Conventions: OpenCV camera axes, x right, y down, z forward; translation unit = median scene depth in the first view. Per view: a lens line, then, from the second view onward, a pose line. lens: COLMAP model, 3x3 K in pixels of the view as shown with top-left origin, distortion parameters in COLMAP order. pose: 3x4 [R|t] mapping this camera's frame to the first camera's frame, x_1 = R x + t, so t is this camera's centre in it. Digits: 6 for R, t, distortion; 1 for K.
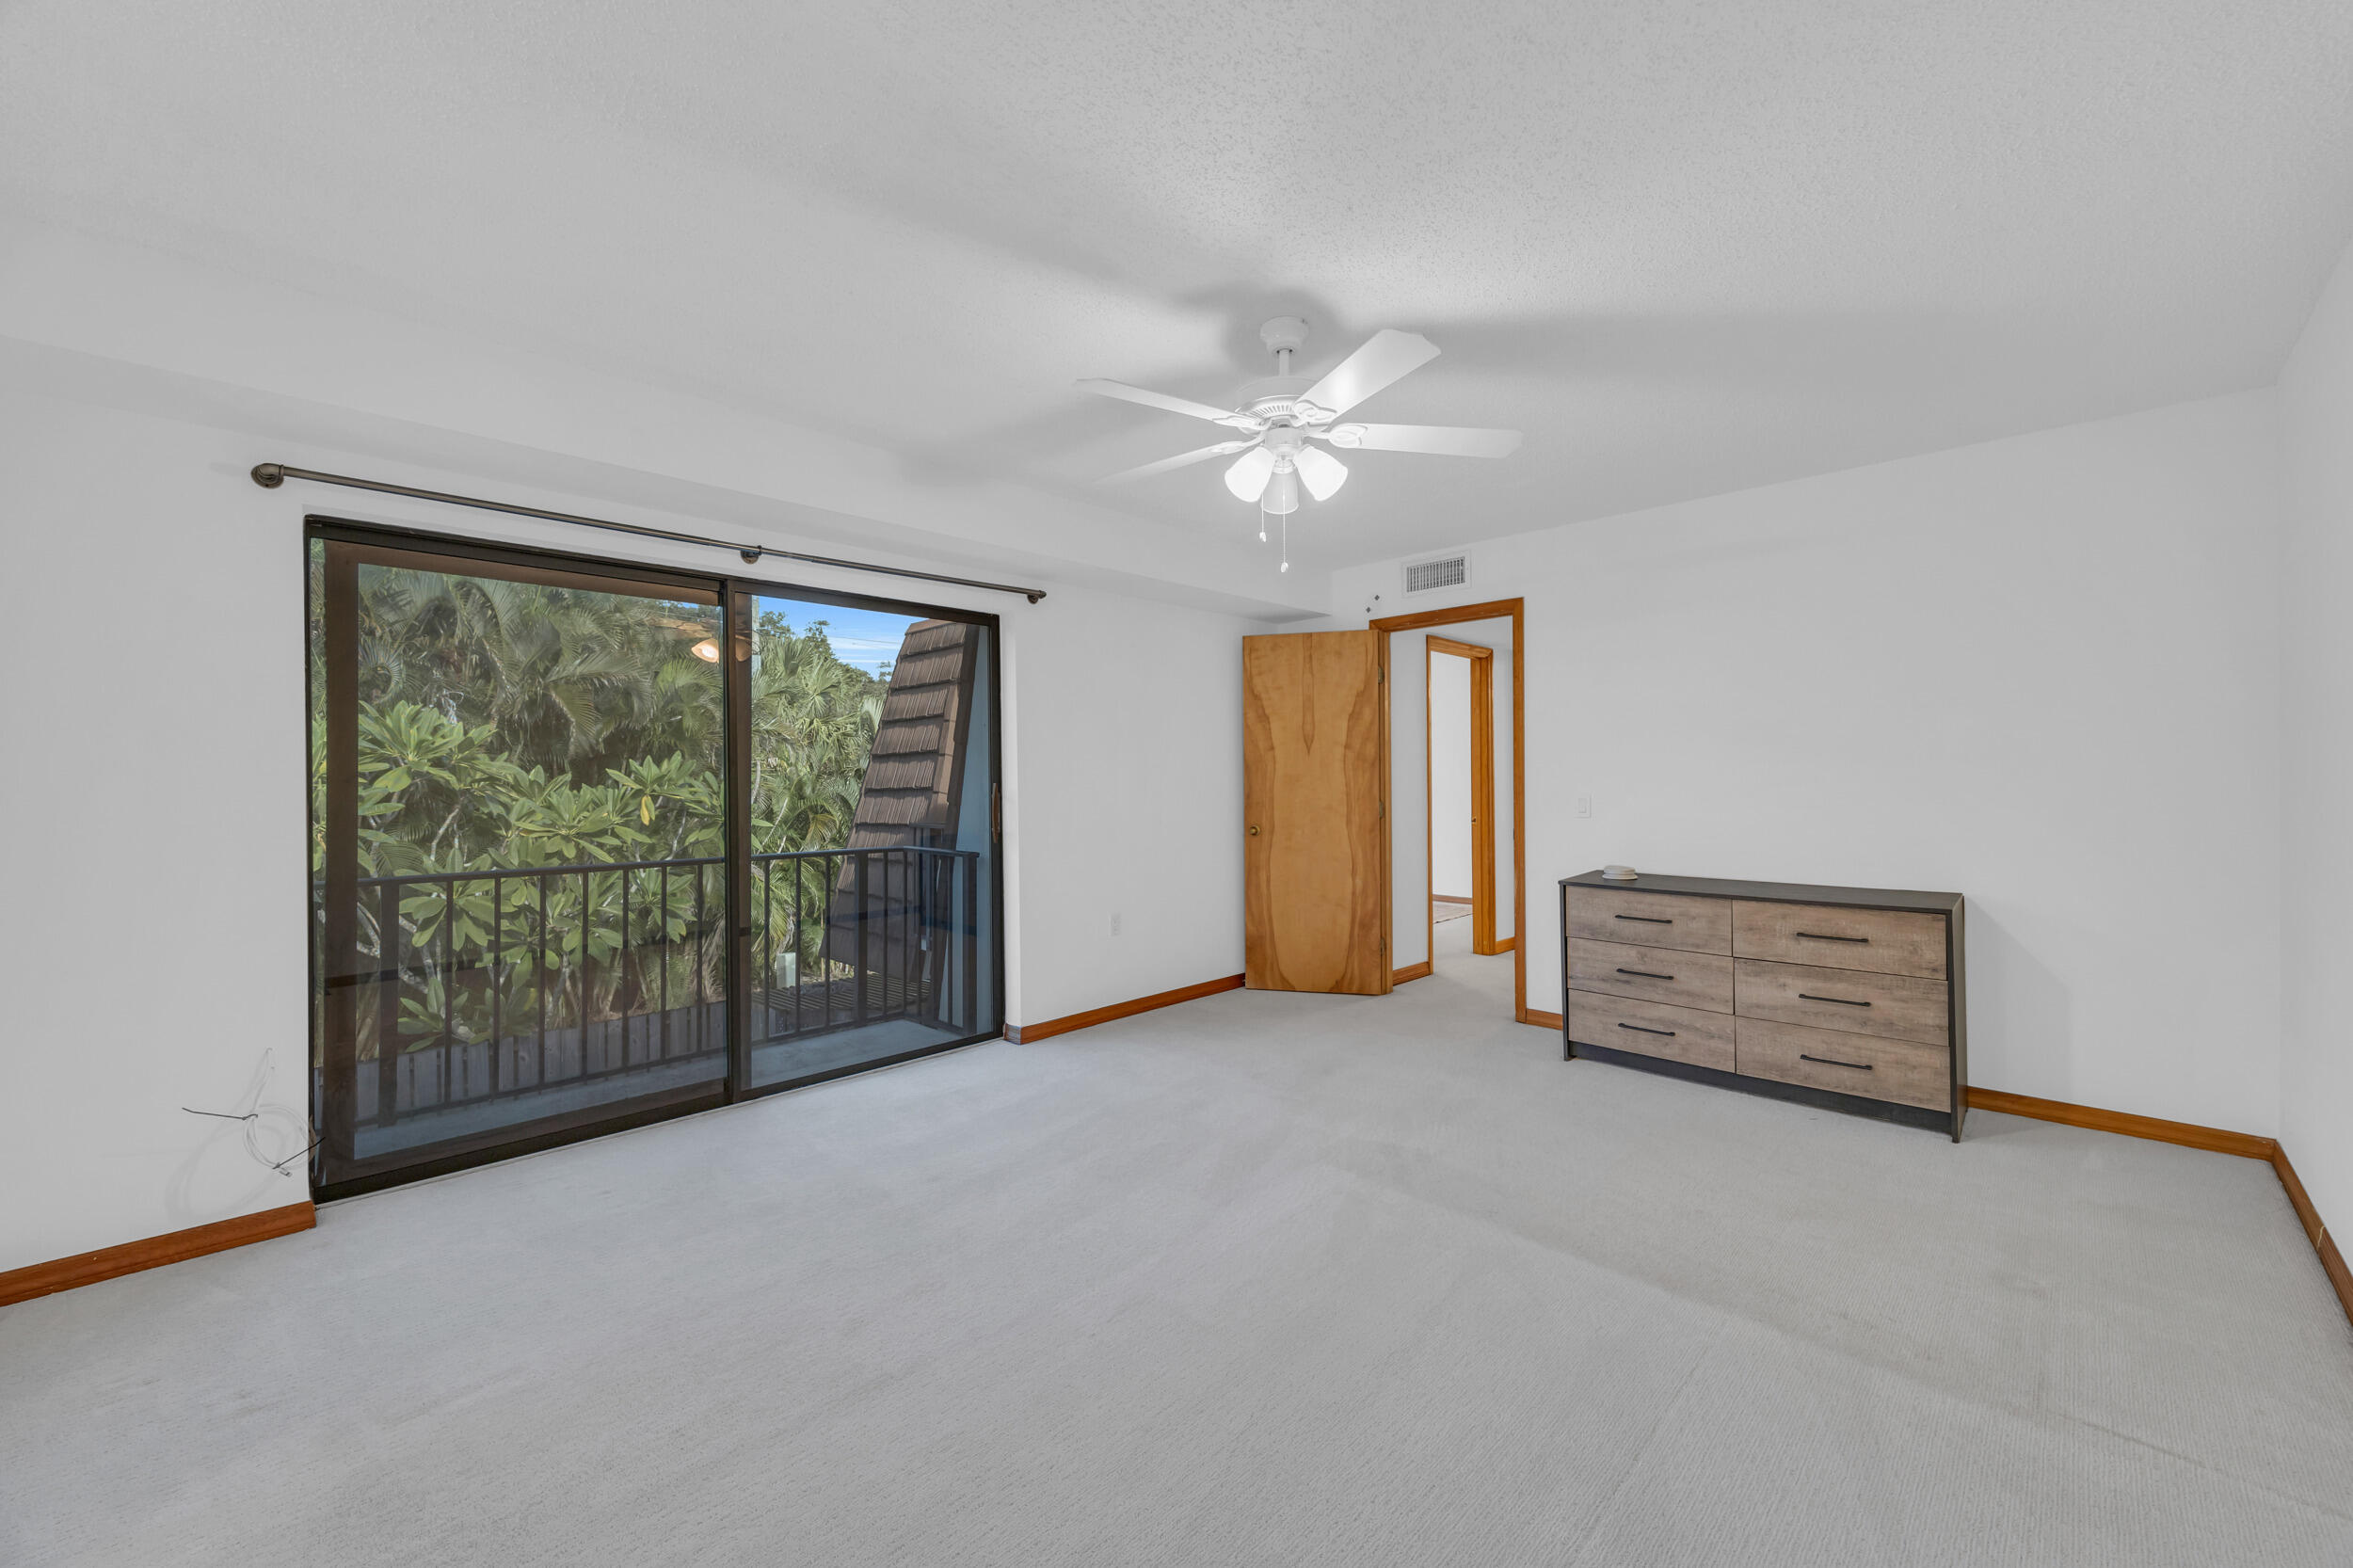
lens RADIAL K [[901.8, 0, 1177.9], [0, 901.8, 776.4], [0, 0, 1]] dist [-0.004589, 0.000231]
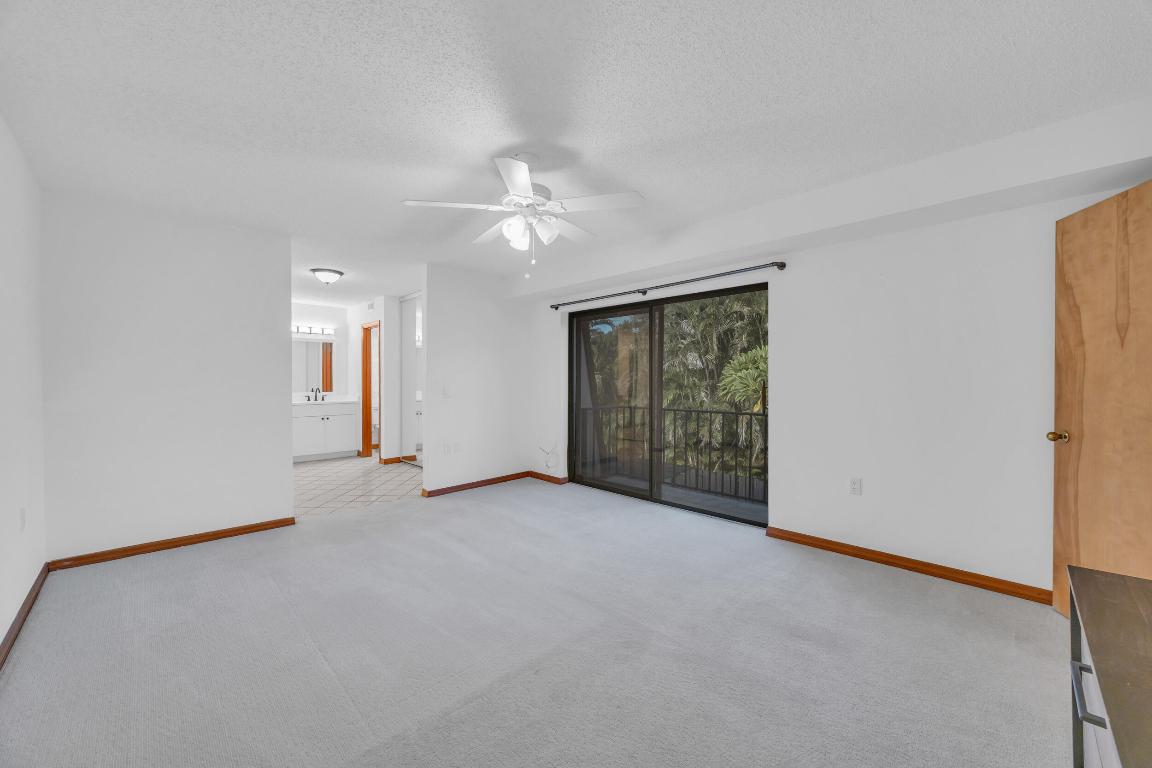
lens RADIAL K [[440.9, 0, 576.0], [0, 440.9, 384.0], [0, 0, 1]] dist [-0.001119, -0.000094]
pose [[-0.008901, 0.019092, -0.999778, 0.556605], [0.006947, 0.999795, 0.019031, -0.004010], [0.999936, -0.006776, -0.009031, 0.559591]]
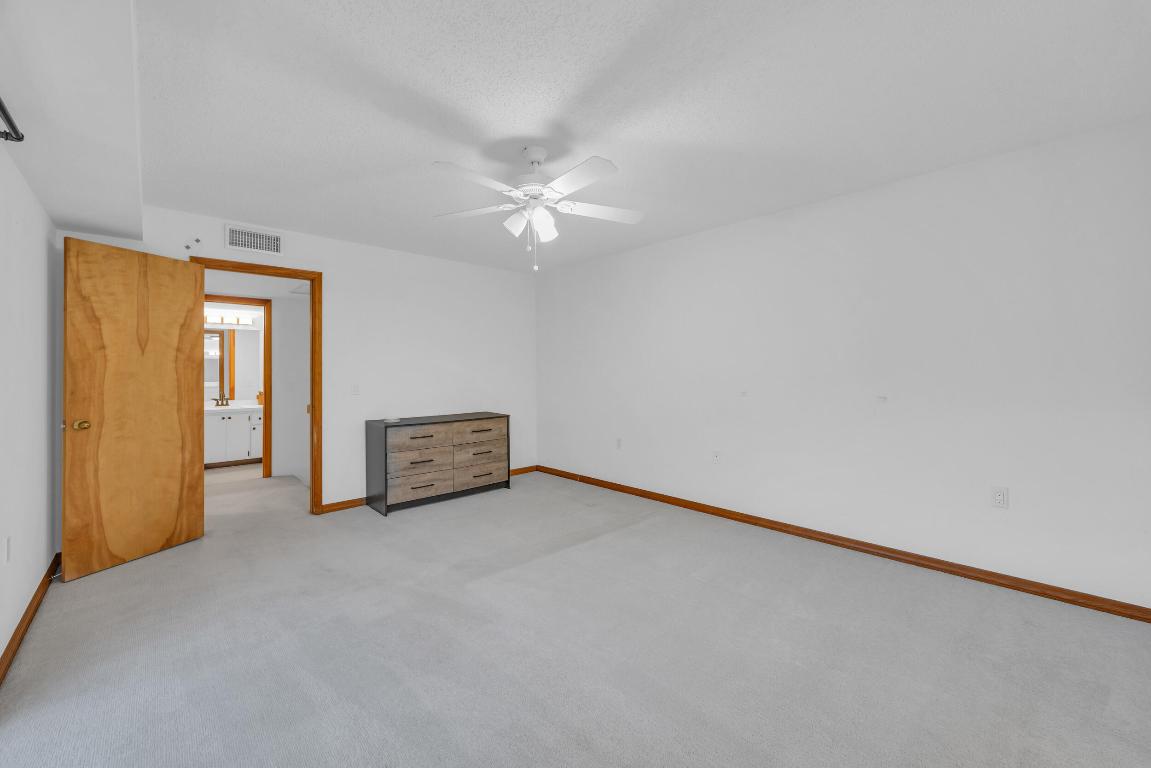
lens RADIAL K [[440.8, 0, 572.1], [0, 440.8, 367.4], [0, 0, 1]] dist [-0.003484, 0.000015]
pose [[0.055028, 0.018910, 0.998306, -0.419022], [0.006437, 0.999793, -0.019293, 0.007242], [-0.998464, 0.007488, 0.054895, 0.428784]]
